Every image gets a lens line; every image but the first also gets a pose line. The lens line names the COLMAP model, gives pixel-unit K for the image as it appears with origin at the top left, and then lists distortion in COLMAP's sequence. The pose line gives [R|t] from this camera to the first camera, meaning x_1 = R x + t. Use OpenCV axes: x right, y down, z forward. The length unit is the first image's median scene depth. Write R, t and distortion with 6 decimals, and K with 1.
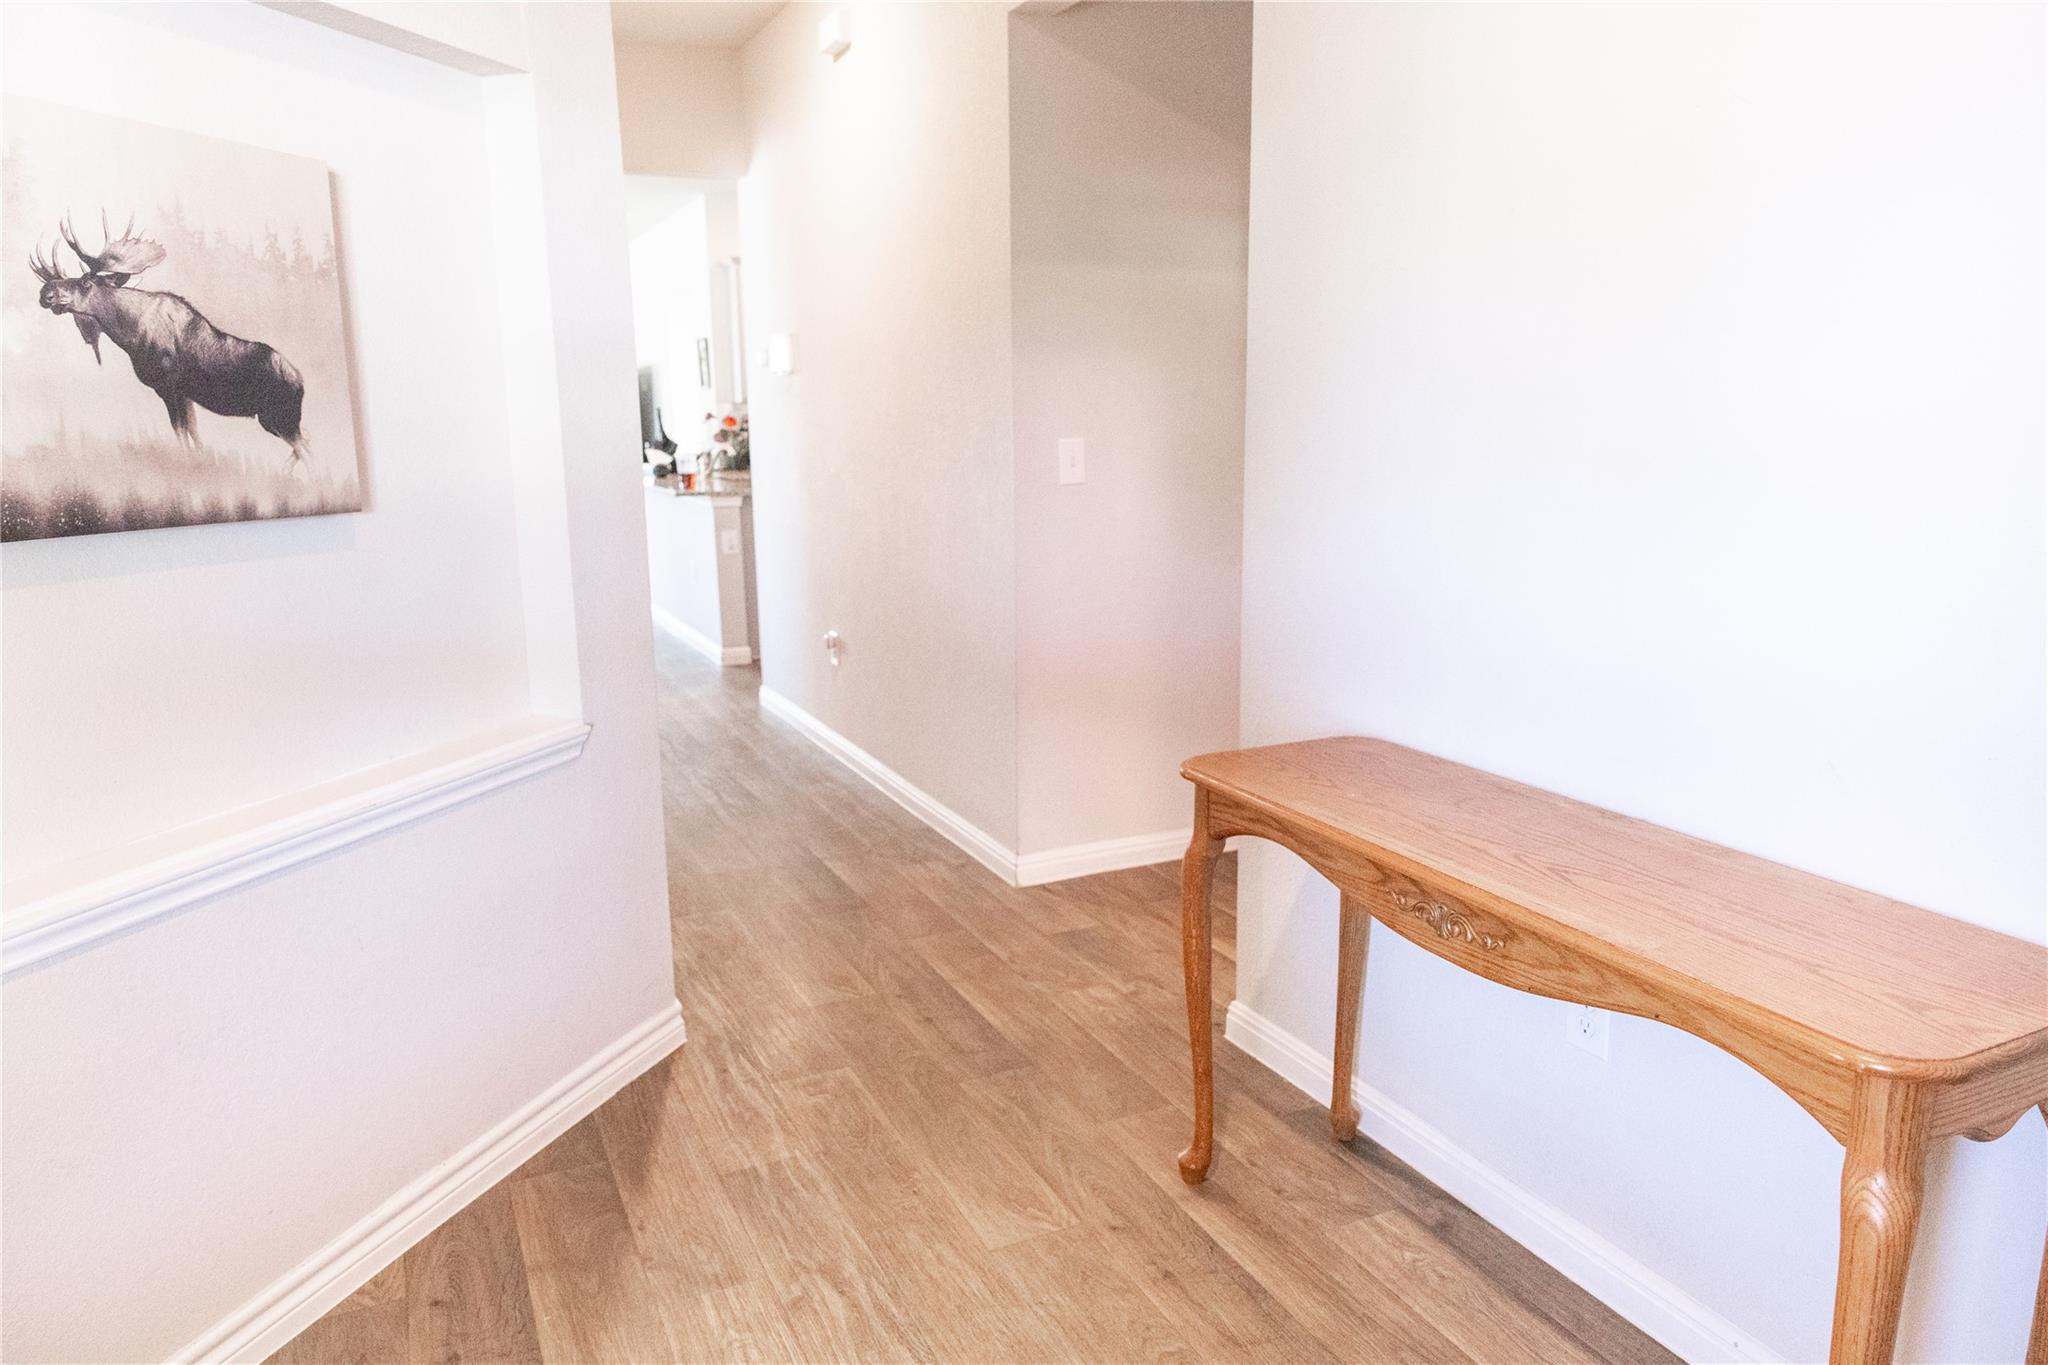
lens RADIAL K [[1390.1, 0, 1018.3], [0, 1390.1, 680.6], [0, 0, 1]] dist [0.041793, -0.006822]
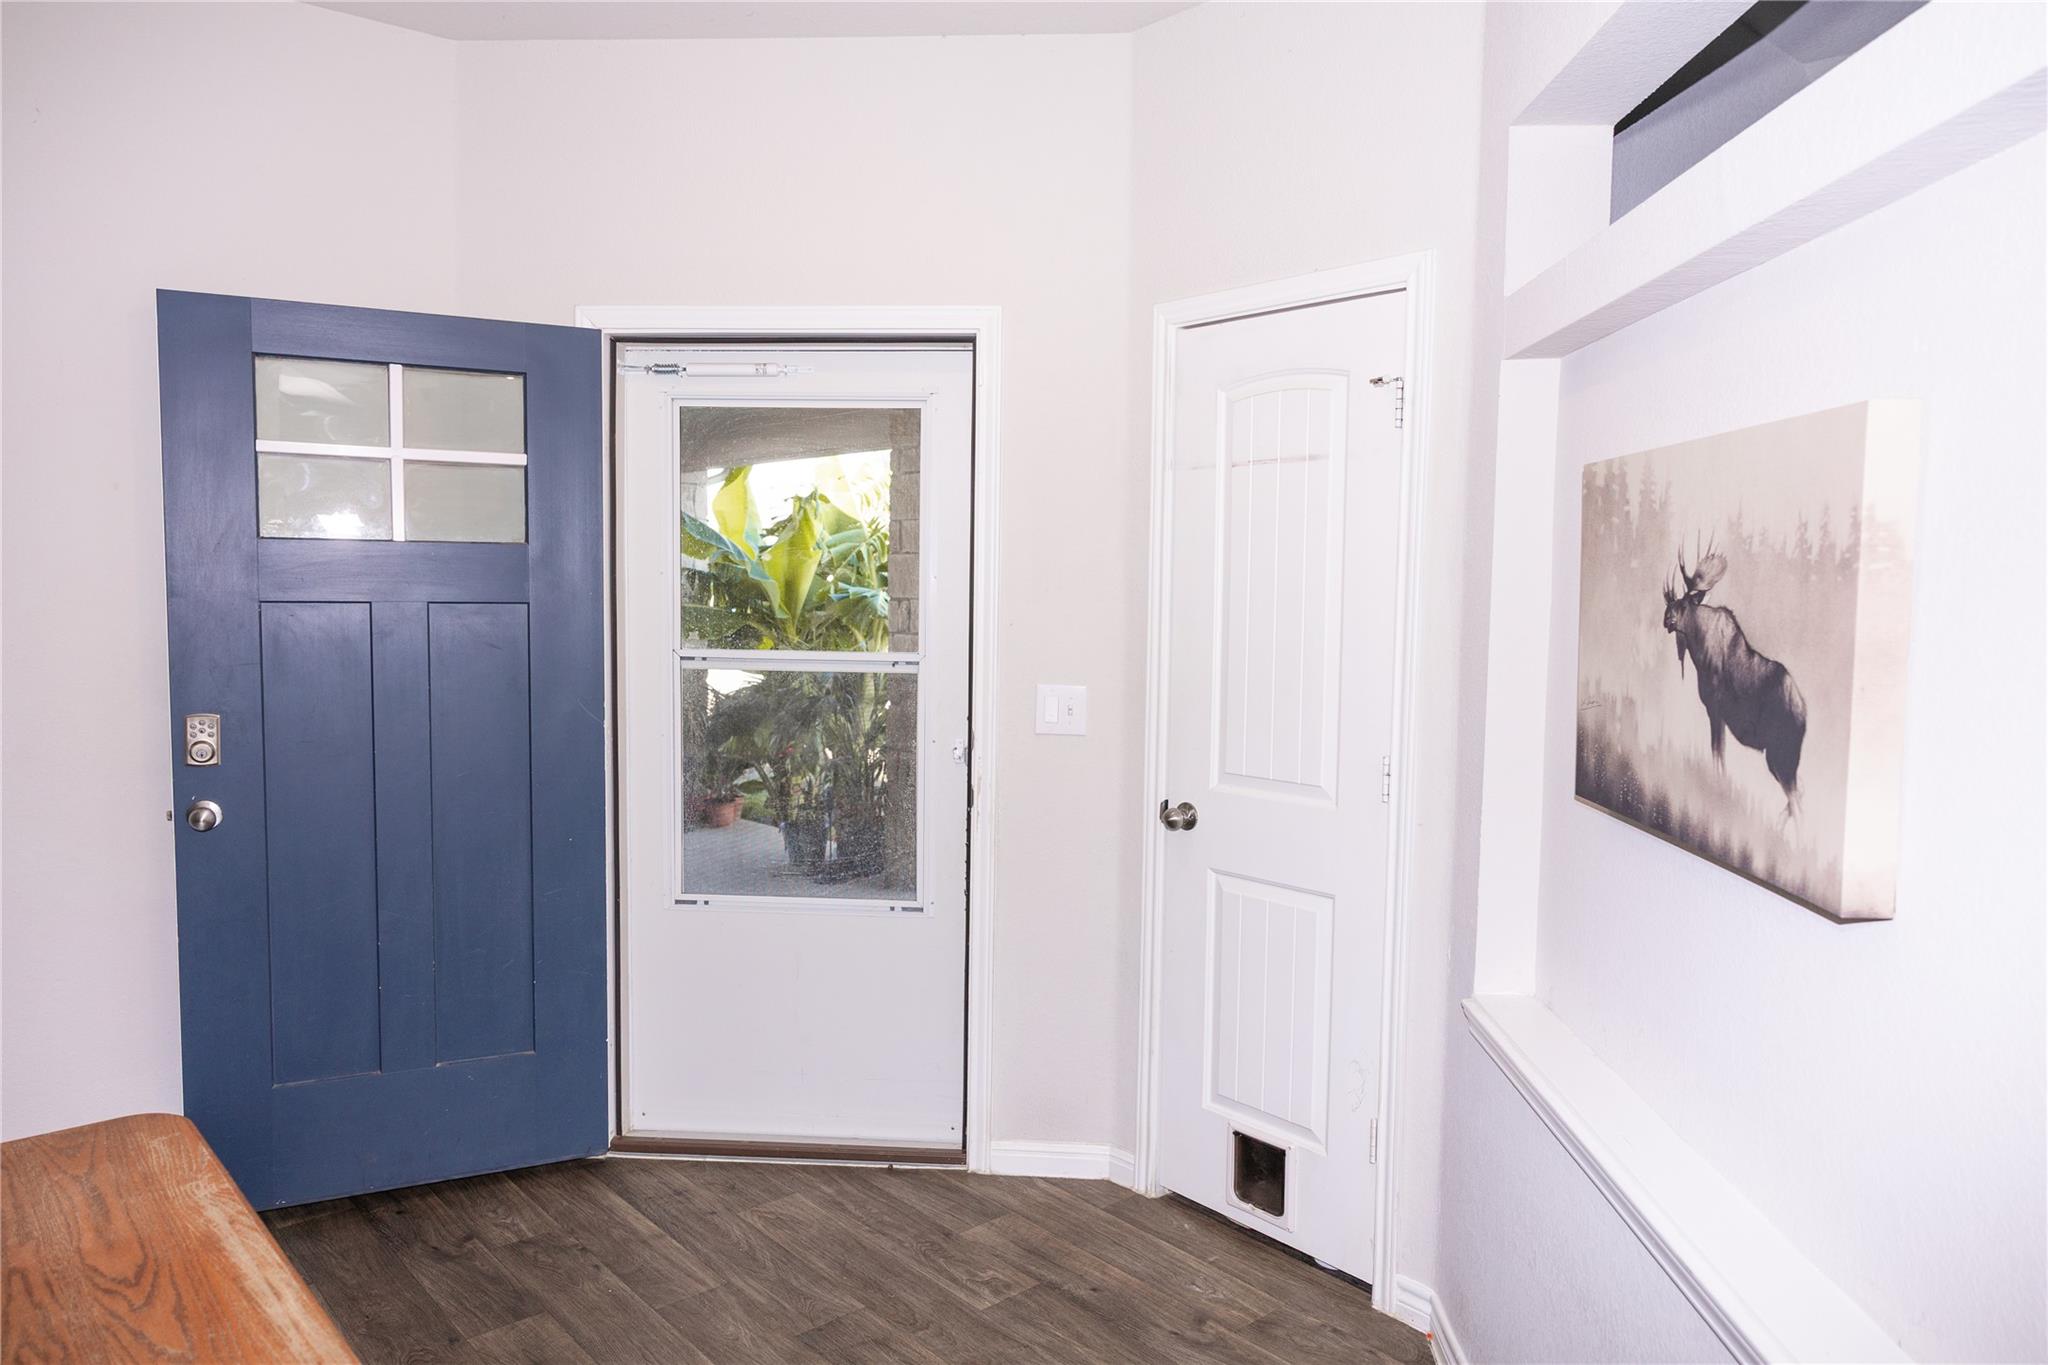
lens RADIAL K [[1390.1, 0, 1014.4], [0, 1390.1, 683.5], [0, 0, 1]] dist [0.041793, -0.006822]
pose [[-0.962970, 0.021895, -0.268719, 0.082299], [-0.051770, 0.963133, 0.263997, -0.429907], [0.264592, 0.268133, -0.926334, 1.682702]]
